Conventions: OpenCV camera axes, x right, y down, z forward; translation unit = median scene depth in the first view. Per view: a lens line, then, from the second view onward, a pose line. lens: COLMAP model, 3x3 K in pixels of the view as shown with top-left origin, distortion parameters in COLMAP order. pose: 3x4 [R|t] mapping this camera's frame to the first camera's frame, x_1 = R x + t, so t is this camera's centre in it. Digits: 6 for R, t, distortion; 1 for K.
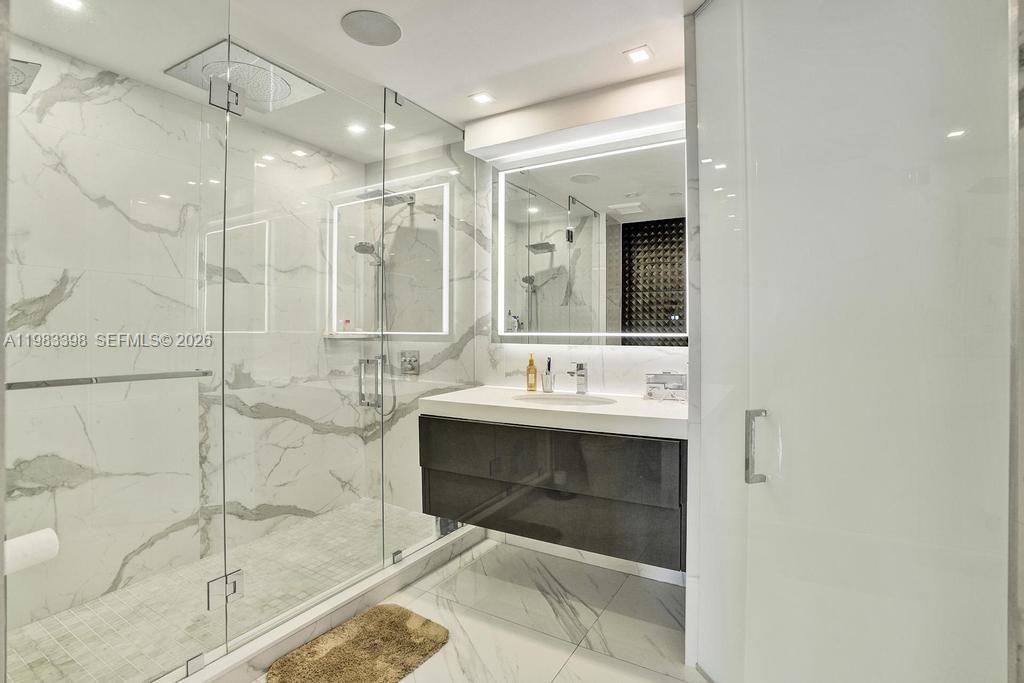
lens RADIAL K [[491.0, 0, 513.8], [0, 491.0, 329.0], [0, 0, 1]] dist [-0.065448, 0.027951]
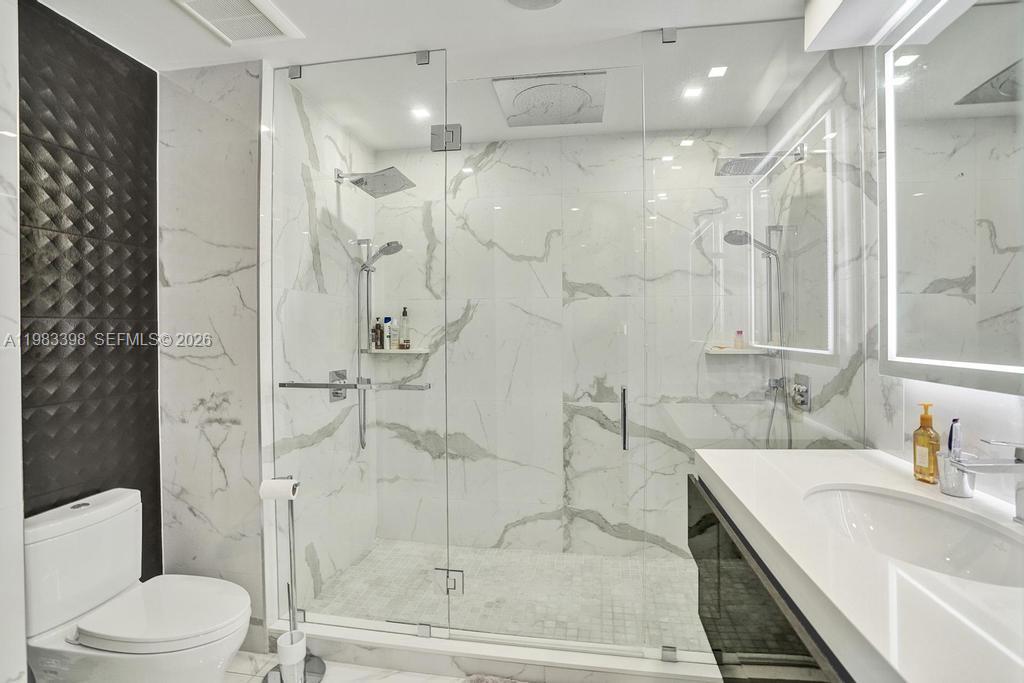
lens RADIAL K [[491.0, 0, 522.4], [0, 491.0, 335.1], [0, 0, 1]] dist [-0.065448, 0.027951]
pose [[0.372611, 0.001390, -0.927987, 0.326772], [0.008956, 0.999947, 0.005094, -0.023308], [0.927944, -0.010210, 0.372579, 0.476268]]
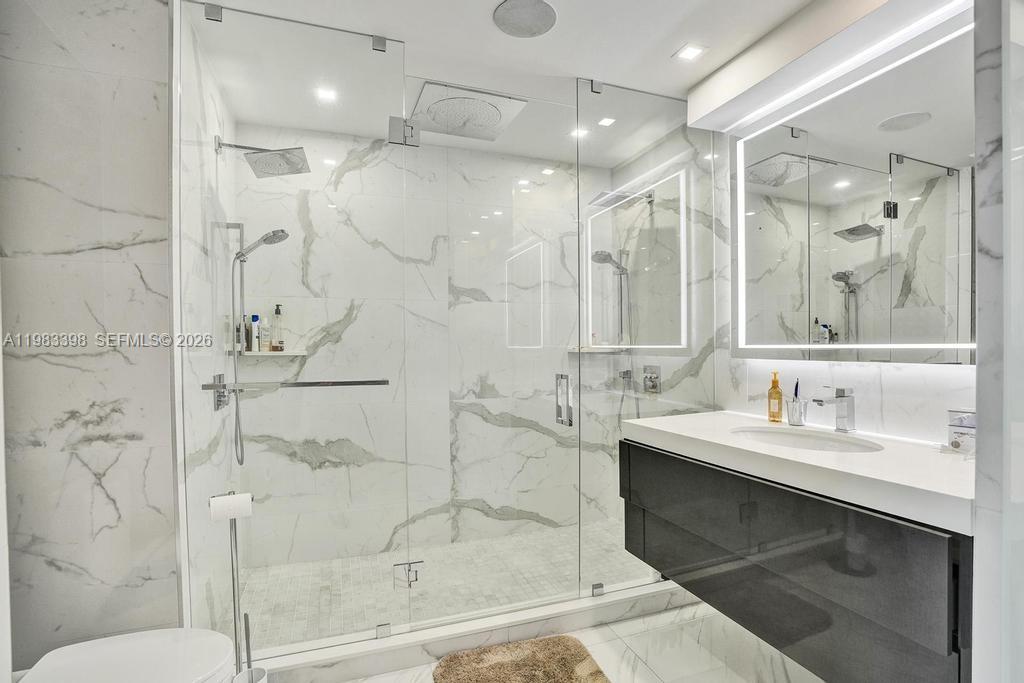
lens RADIAL K [[491.0, 0, 521.0], [0, 491.0, 356.6], [0, 0, 1]] dist [-0.065448, 0.027951]
pose [[0.780999, 0.005902, -0.624504, 0.198638], [0.010176, 0.999702, 0.022173, 0.005441], [0.624449, -0.023672, 0.780706, 0.183439]]
